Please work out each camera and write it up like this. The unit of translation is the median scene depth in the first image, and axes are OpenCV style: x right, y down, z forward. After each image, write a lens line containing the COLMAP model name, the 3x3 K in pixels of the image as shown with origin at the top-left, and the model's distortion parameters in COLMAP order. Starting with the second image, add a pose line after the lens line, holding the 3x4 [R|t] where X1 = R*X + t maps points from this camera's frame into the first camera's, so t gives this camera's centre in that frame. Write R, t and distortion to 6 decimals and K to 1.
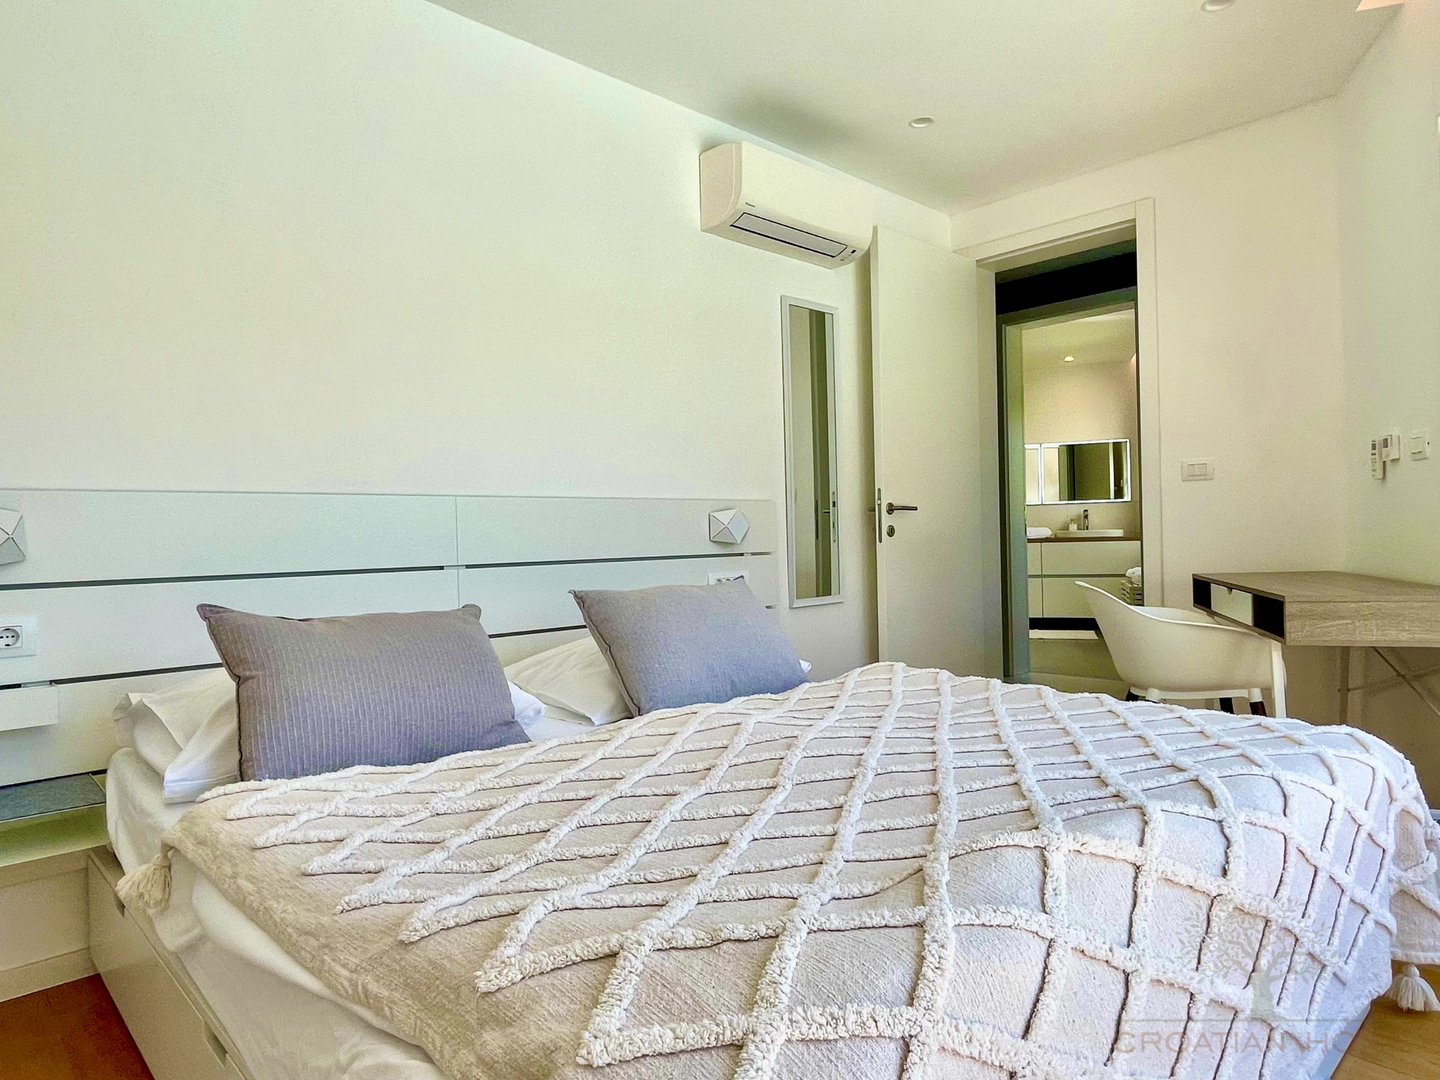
lens RADIAL K [[899.6, 0, 719.5], [0, 899.6, 530.8], [0, 0, 1]] dist [0.004833, 0.003221]
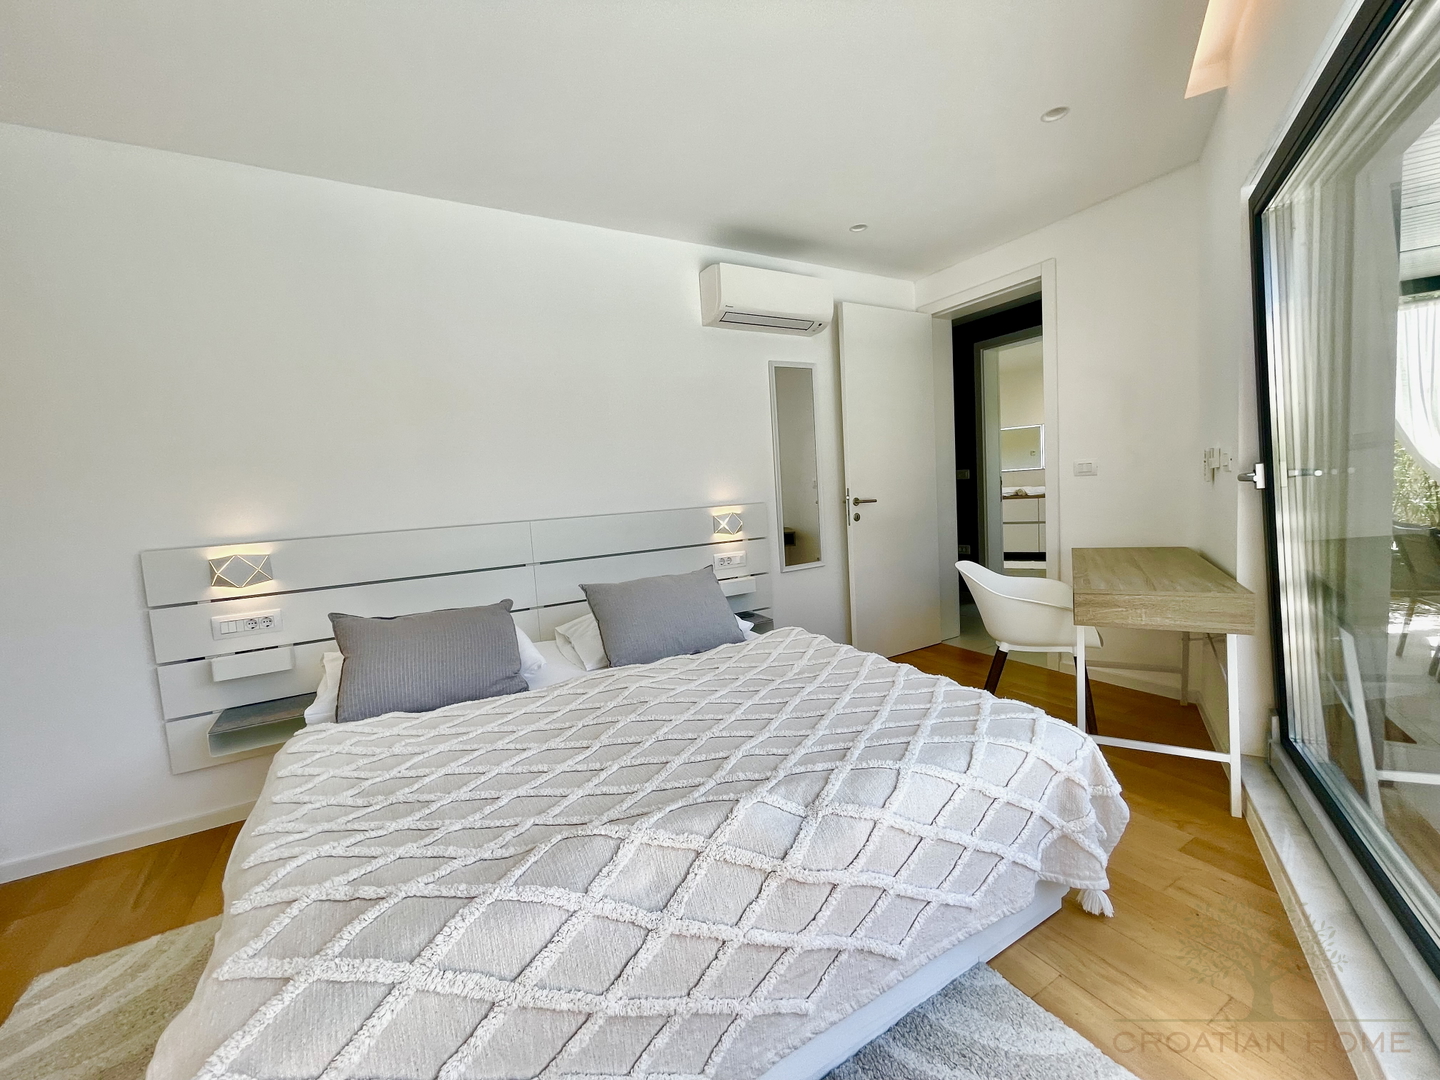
lens RADIAL K [[585.7, 0, 719.0], [0, 585.7, 536.7], [0, 0, 1]] dist [-0.001258, 0.000240]
pose [[0.972376, -0.018339, -0.232699, 0.225253], [0.039953, 0.995273, 0.088514, -0.071183], [0.229976, -0.095366, 0.968512, 0.035891]]
